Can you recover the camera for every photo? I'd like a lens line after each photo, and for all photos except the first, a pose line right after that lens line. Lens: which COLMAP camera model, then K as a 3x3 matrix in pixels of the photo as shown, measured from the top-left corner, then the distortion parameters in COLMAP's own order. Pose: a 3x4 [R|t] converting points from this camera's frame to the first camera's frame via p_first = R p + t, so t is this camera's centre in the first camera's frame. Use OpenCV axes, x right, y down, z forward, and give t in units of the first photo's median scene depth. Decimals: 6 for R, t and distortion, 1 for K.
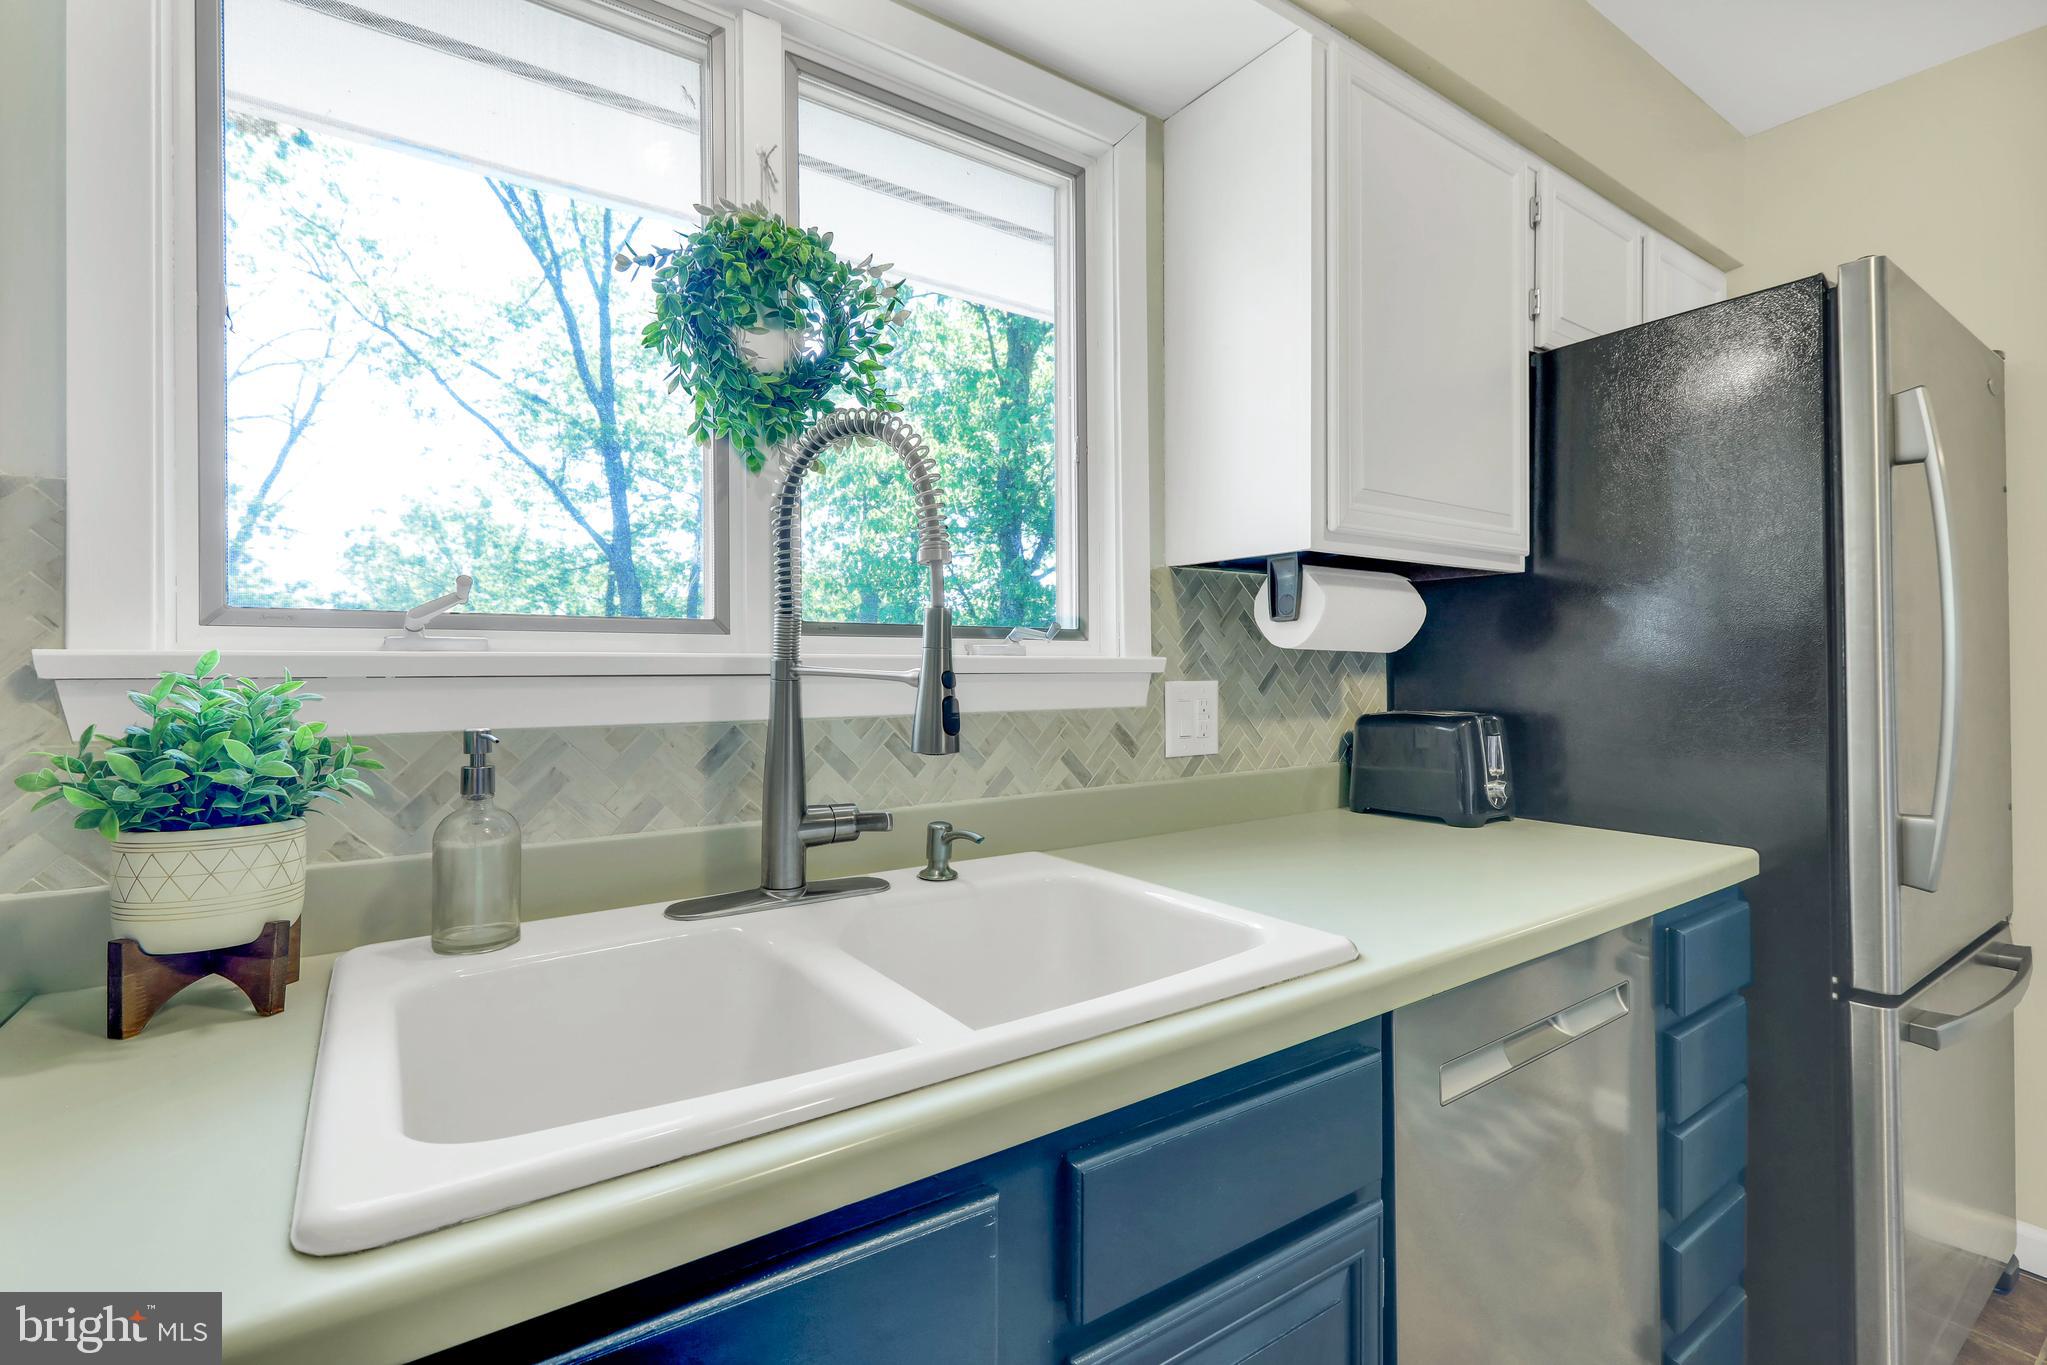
lens RADIAL K [[929.5, 0, 1026.0], [0, 929.5, 671.1], [0, 0, 1]] dist [-0.001280, 0.000190]
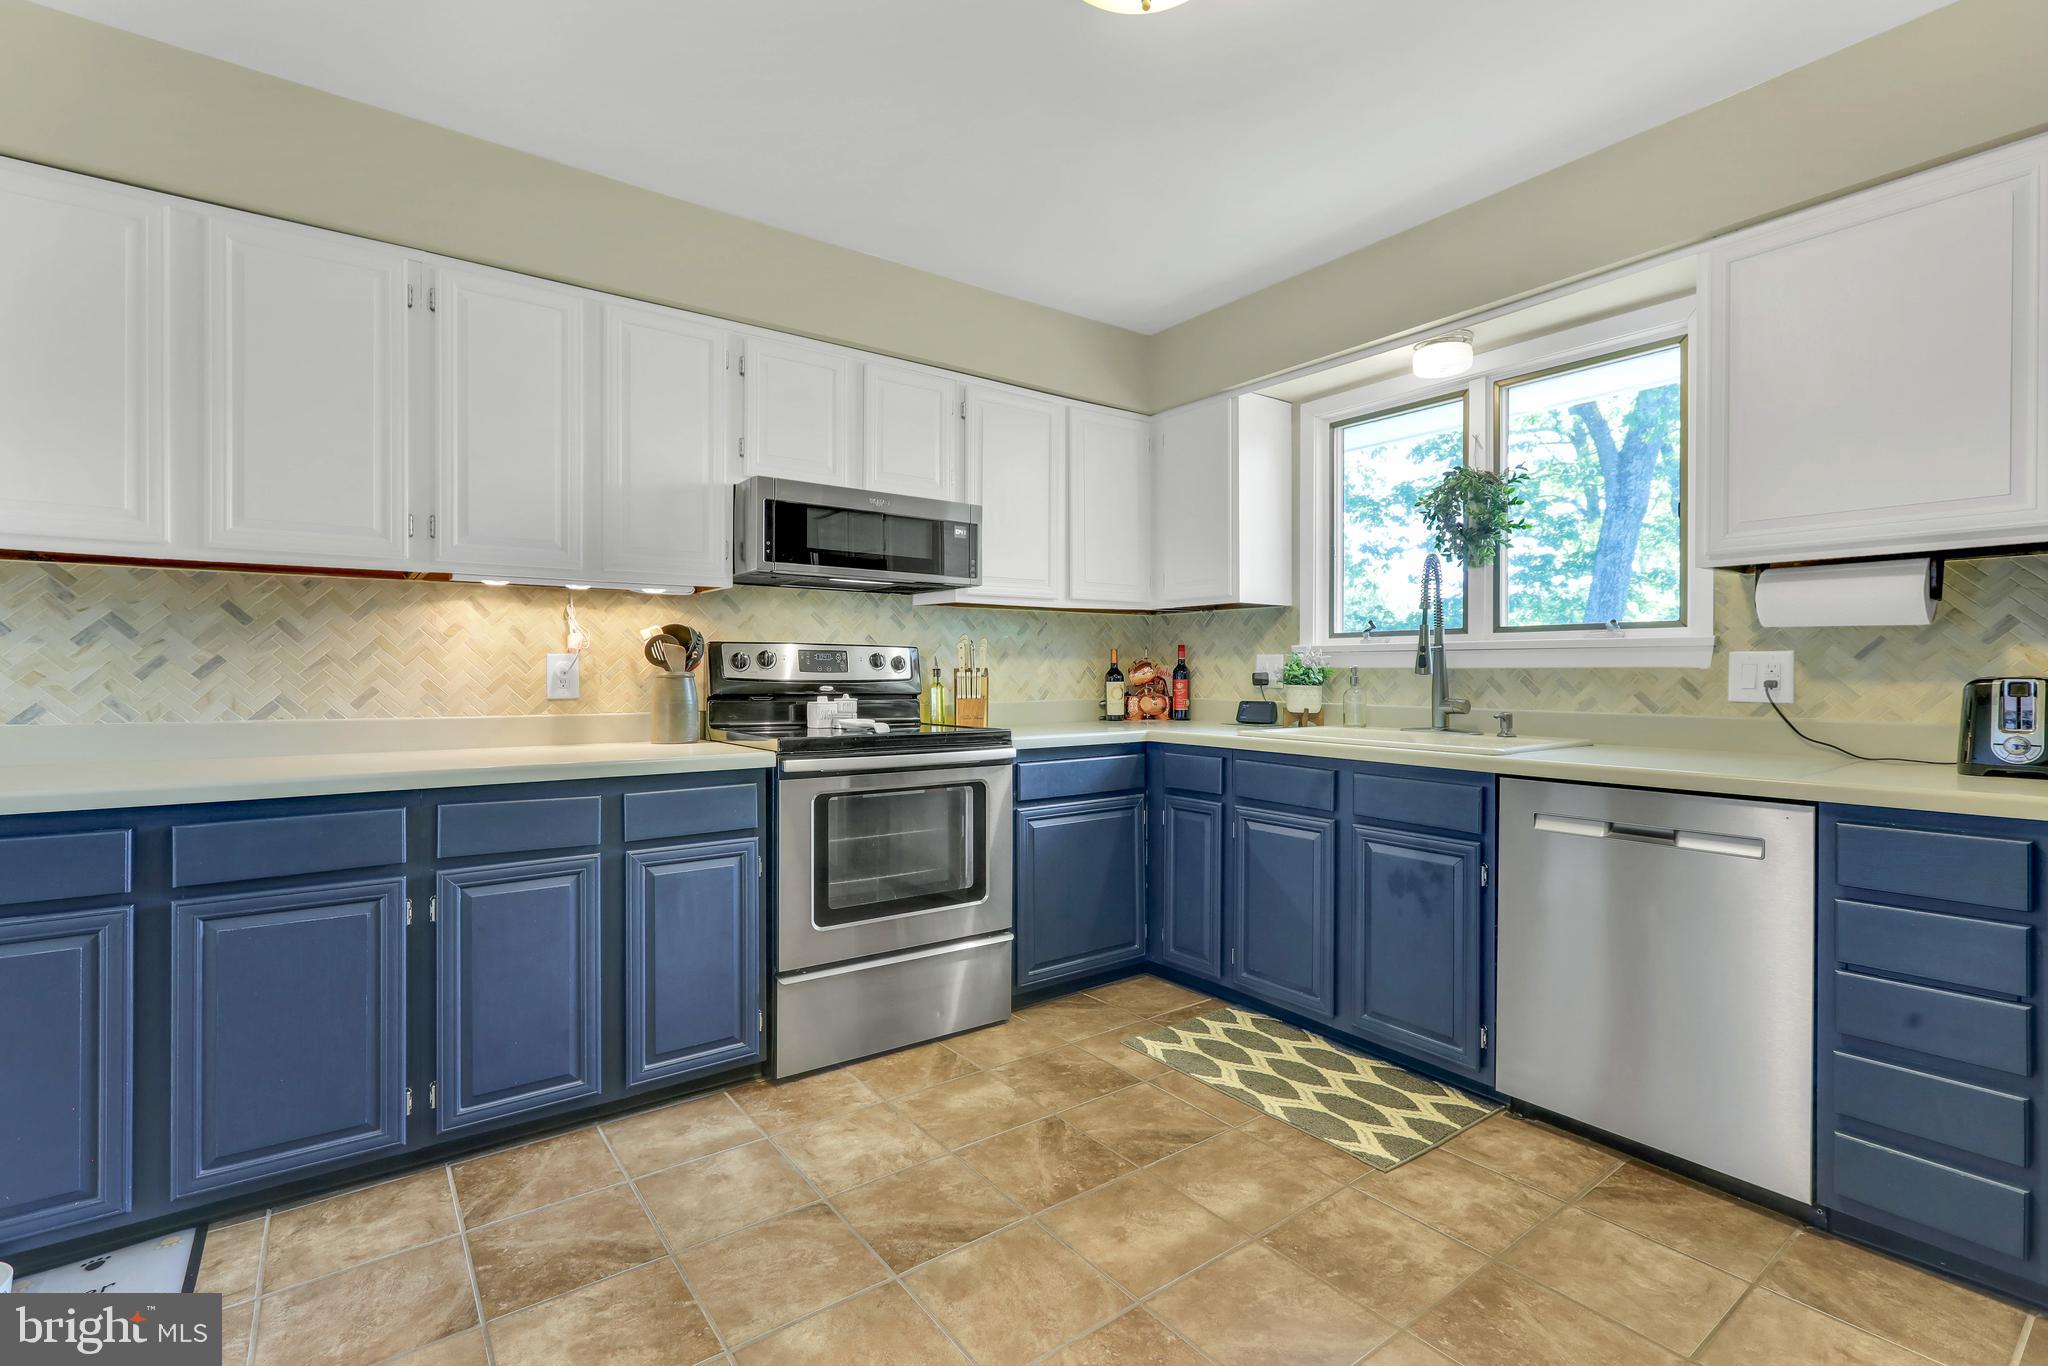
lens RADIAL K [[930.0, 0, 1025.7], [0, 930.0, 673.3], [0, 0, 1]] dist [-0.001280, 0.000190]
pose [[0.017687, 0.008670, -0.999806, 1.757858], [0.002456, 0.999959, 0.008714, 0.033356], [0.999841, -0.002609, 0.017665, -0.186928]]
